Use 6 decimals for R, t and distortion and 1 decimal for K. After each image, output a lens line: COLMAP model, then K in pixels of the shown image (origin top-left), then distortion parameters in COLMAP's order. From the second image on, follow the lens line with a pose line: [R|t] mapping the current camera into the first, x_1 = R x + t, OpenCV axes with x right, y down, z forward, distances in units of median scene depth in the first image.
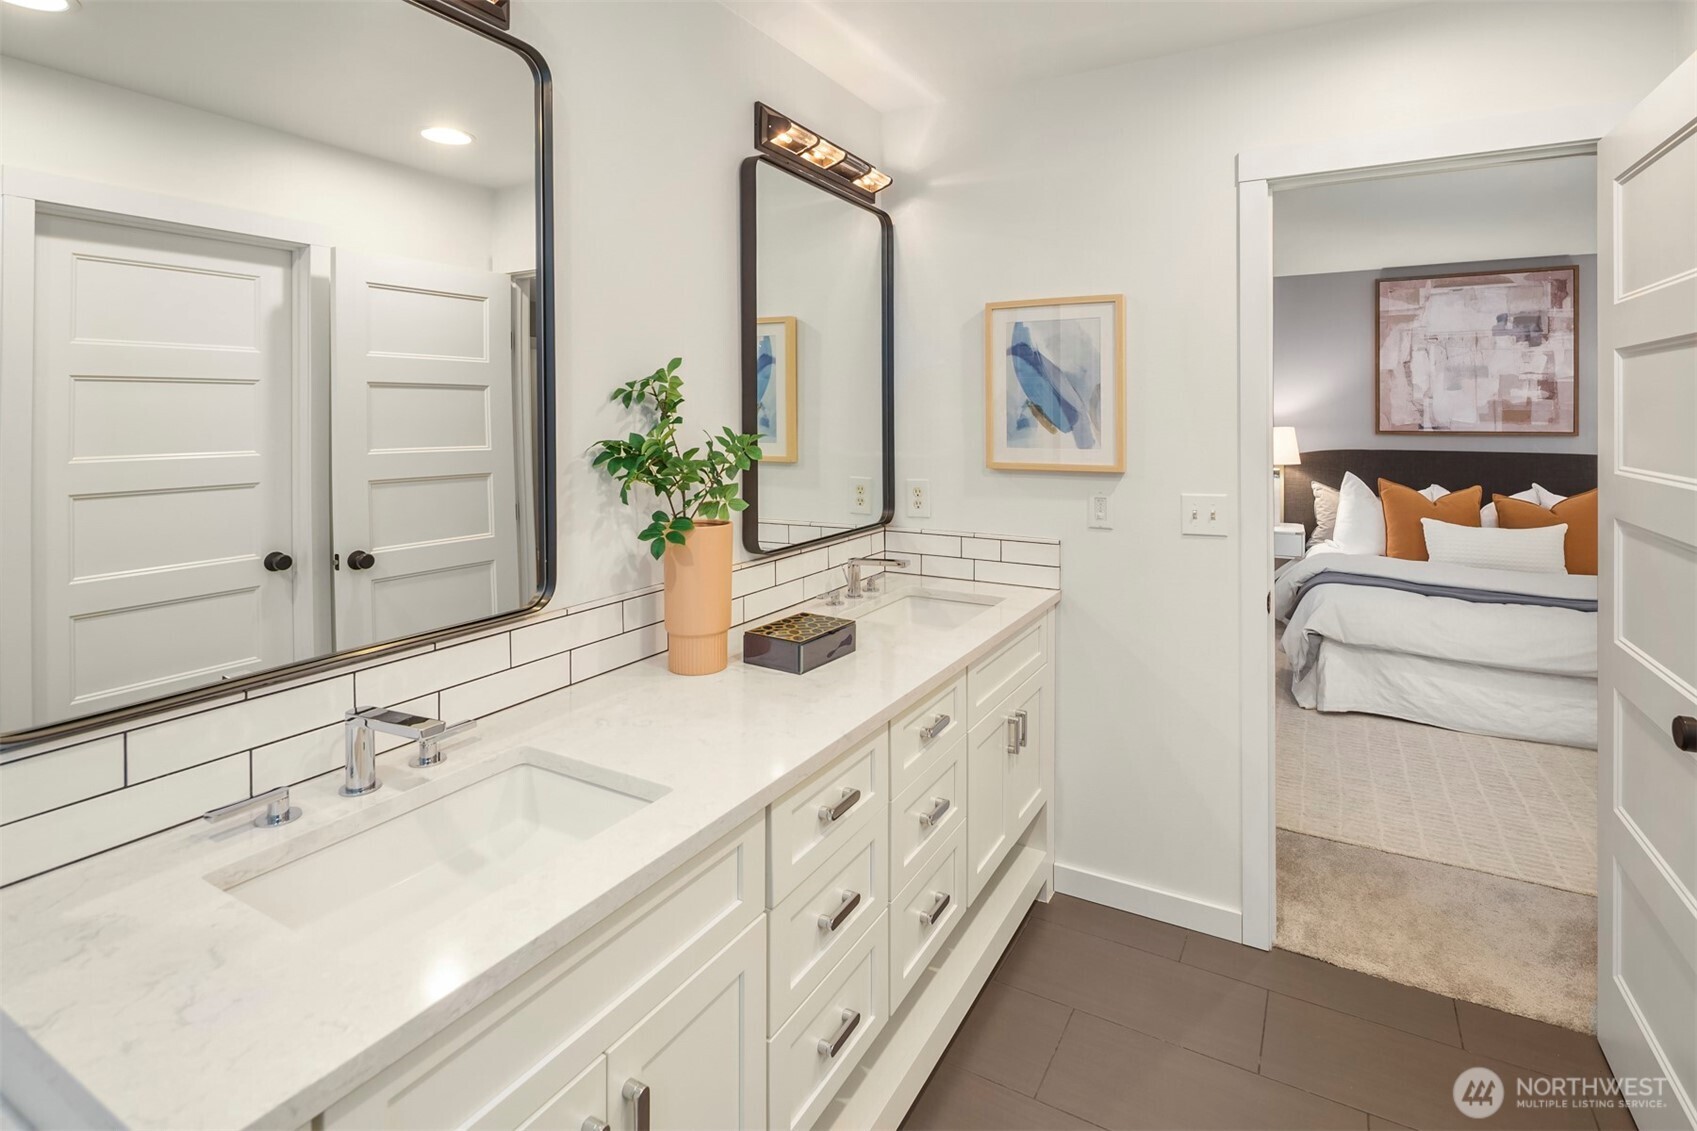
lens RADIAL K [[819.3, 0, 848.5], [0, 819.3, 565.5], [0, 0, 1]] dist [0.001184, 0.000511]
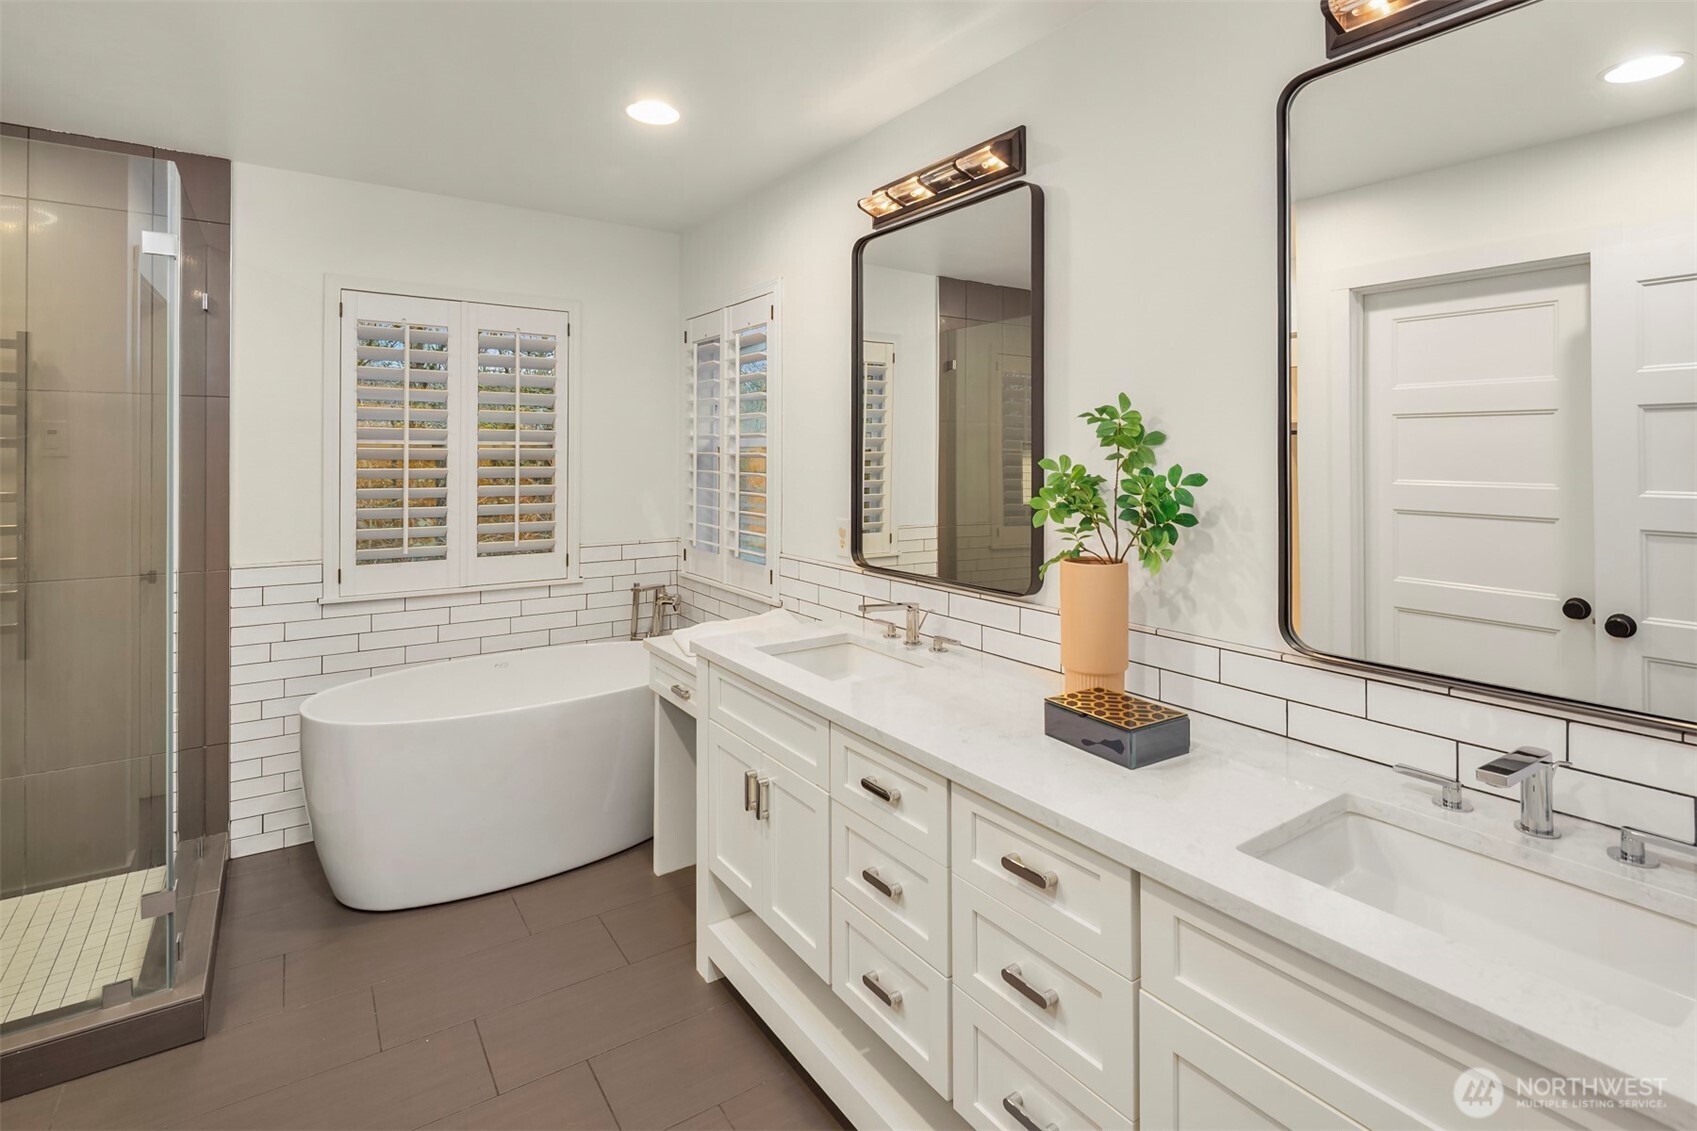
lens RADIAL K [[819.3, 0, 848.5], [0, 819.3, 565.5], [0, 0, 1]] dist [0.001184, 0.000511]
pose [[-0.434517, 0.130228, -0.891199, 0.499999], [-0.168195, 0.960352, 0.222339, -0.129669], [0.884820, 0.246505, -0.395385, 0.711900]]
